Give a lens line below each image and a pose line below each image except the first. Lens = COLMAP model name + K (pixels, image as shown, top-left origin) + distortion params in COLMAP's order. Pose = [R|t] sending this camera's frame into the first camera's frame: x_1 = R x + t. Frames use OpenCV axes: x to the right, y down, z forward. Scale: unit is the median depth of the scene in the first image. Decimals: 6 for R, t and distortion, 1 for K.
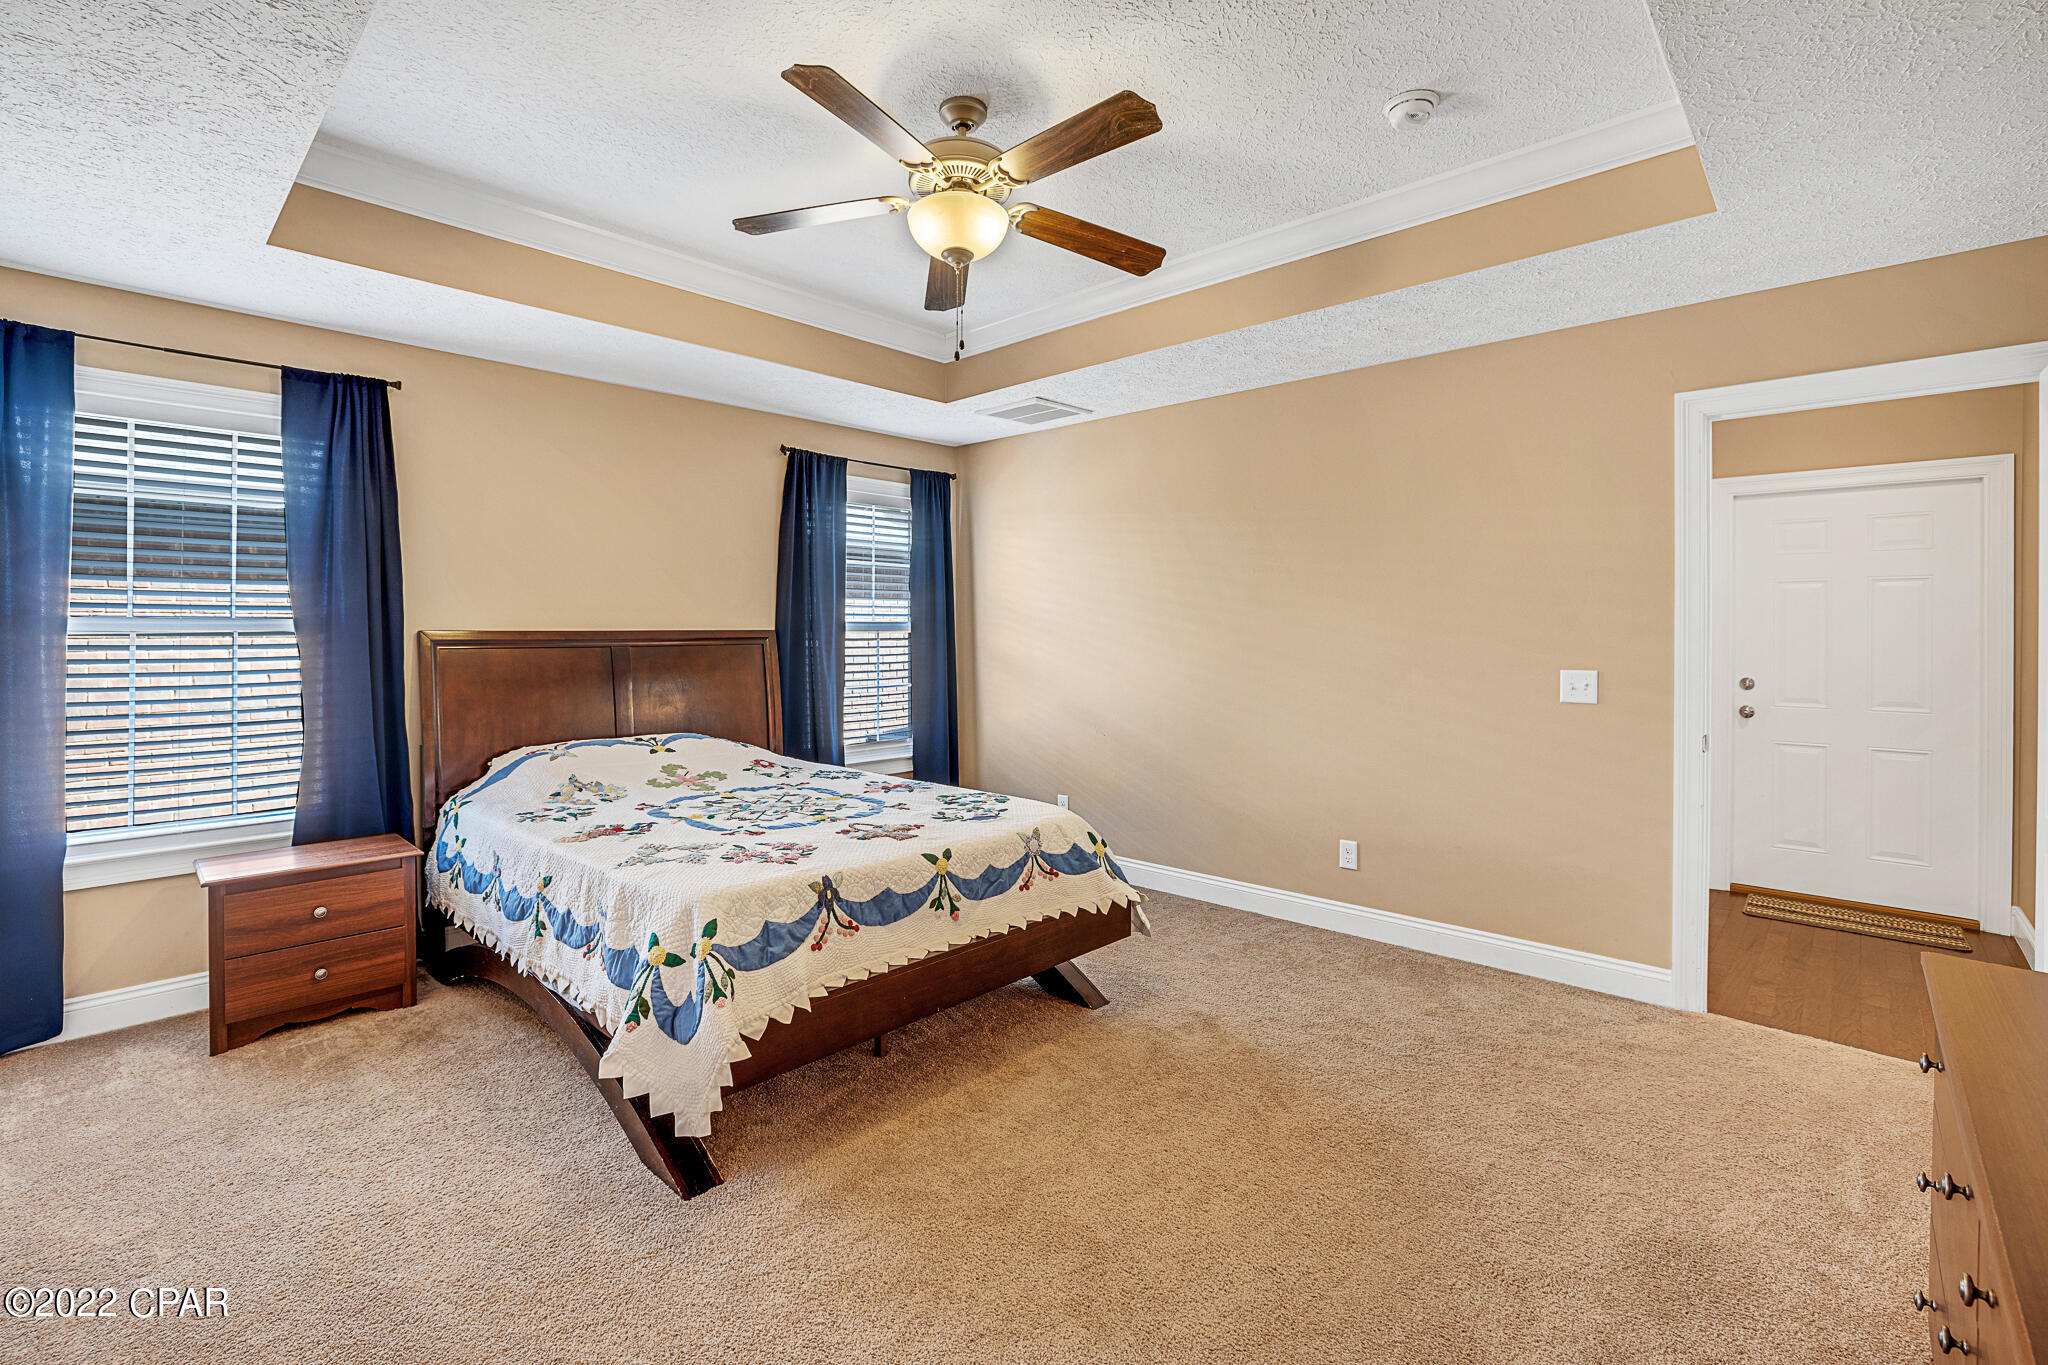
lens RADIAL K [[921.3, 0, 1025.1], [0, 921.3, 628.5], [0, 0, 1]] dist [0.001701, 0.000134]
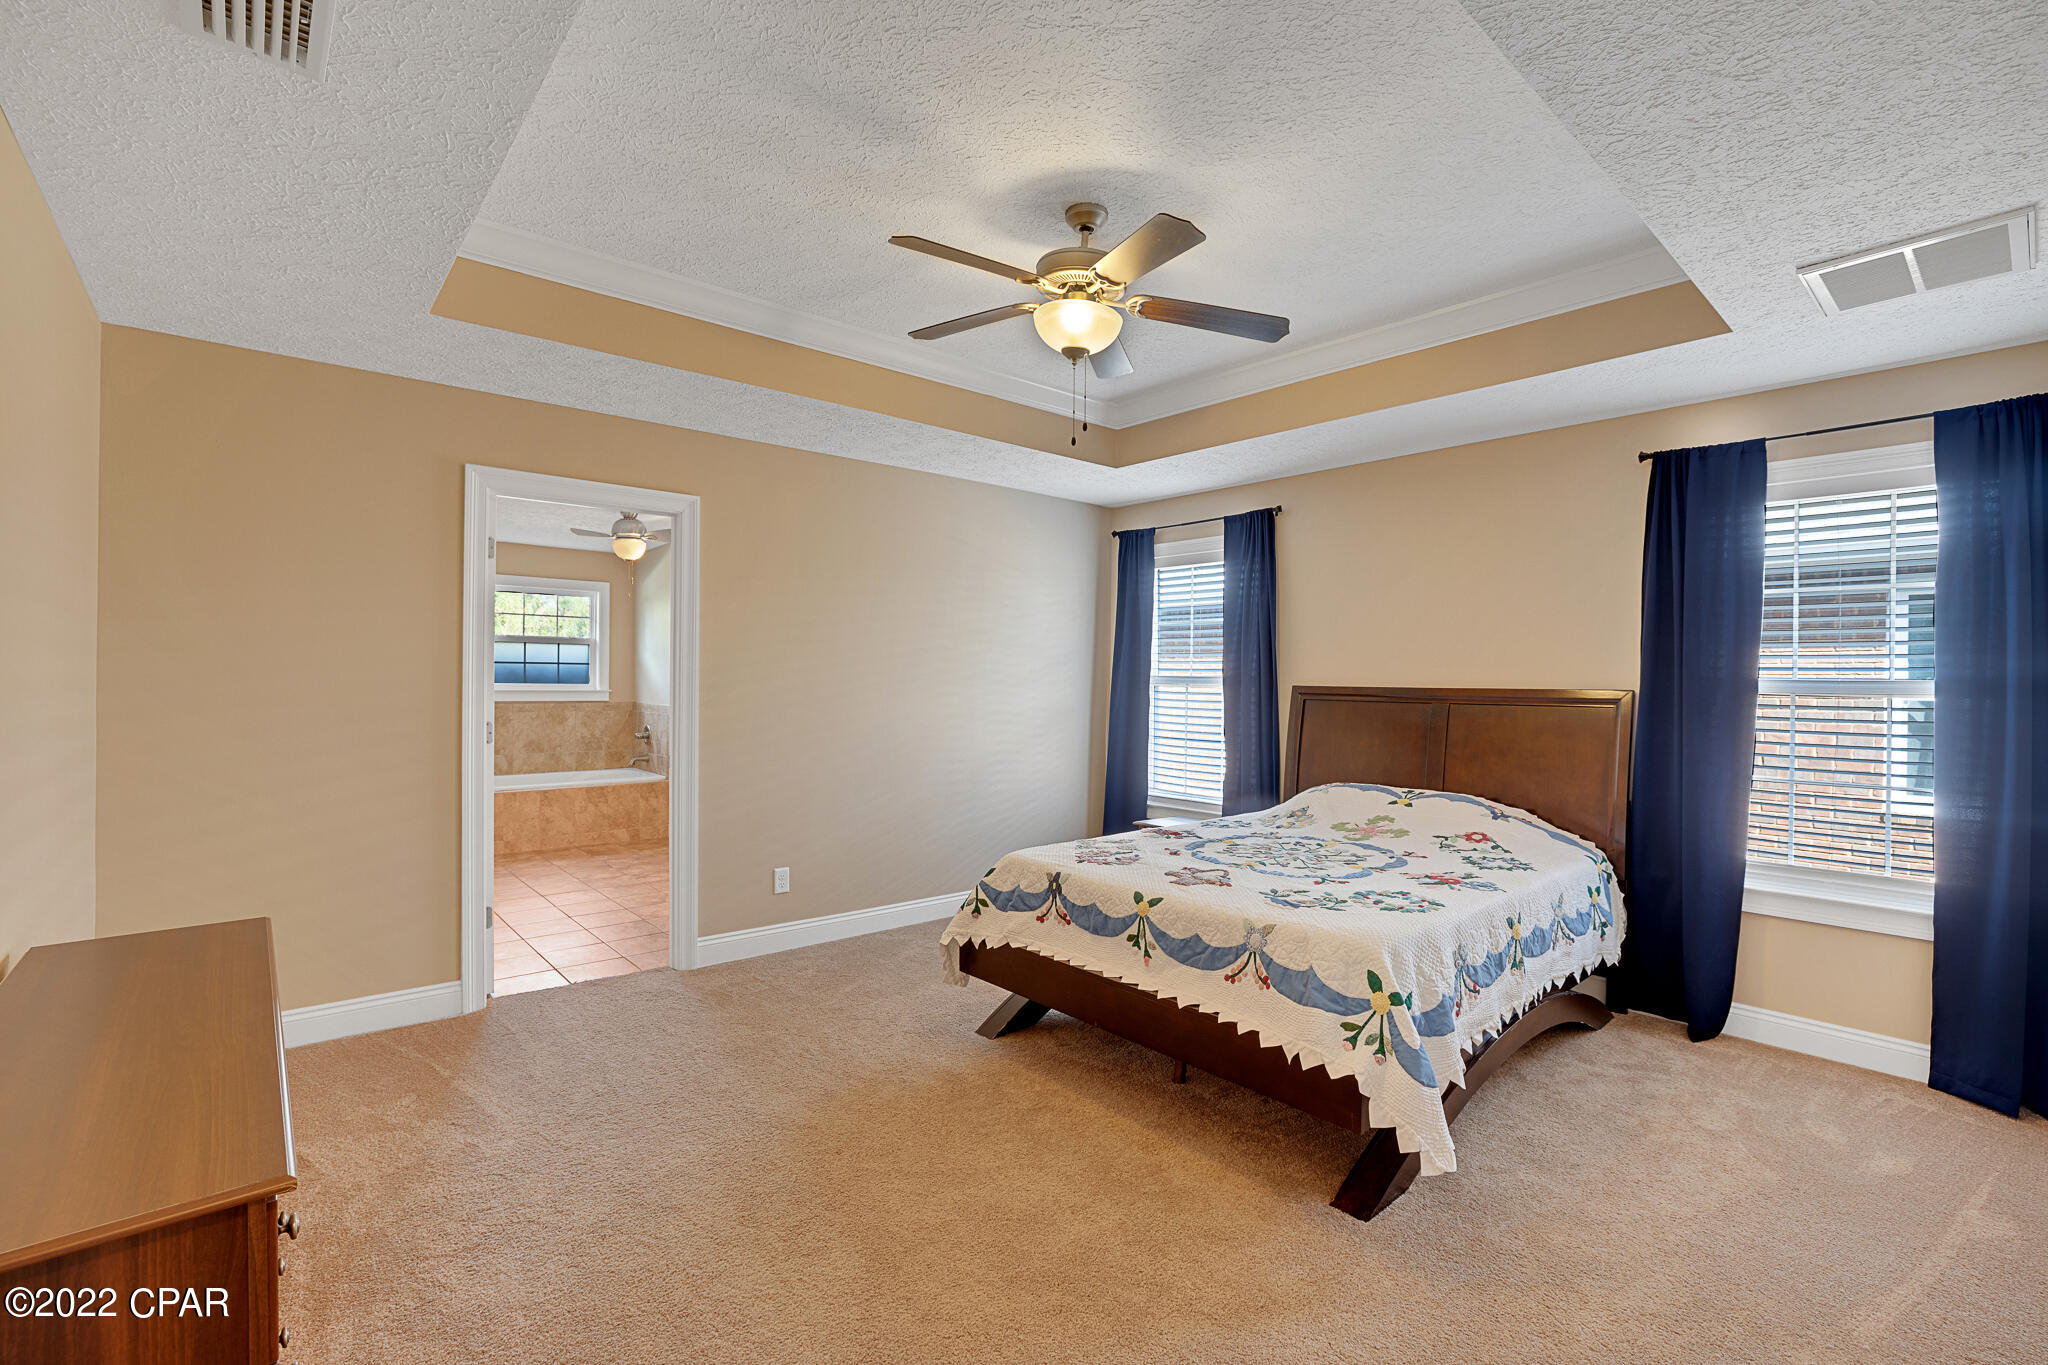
lens RADIAL K [[917.7, 0, 1024.0], [0, 917.7, 682.5], [0, 0, 1]] dist [-0.022684, 0.000103]
pose [[-0.088579, 0.002388, -0.996066, 0.870720], [-0.013335, 0.999905, 0.003583, -0.000480], [0.995980, 0.013600, -0.088539, 0.868301]]
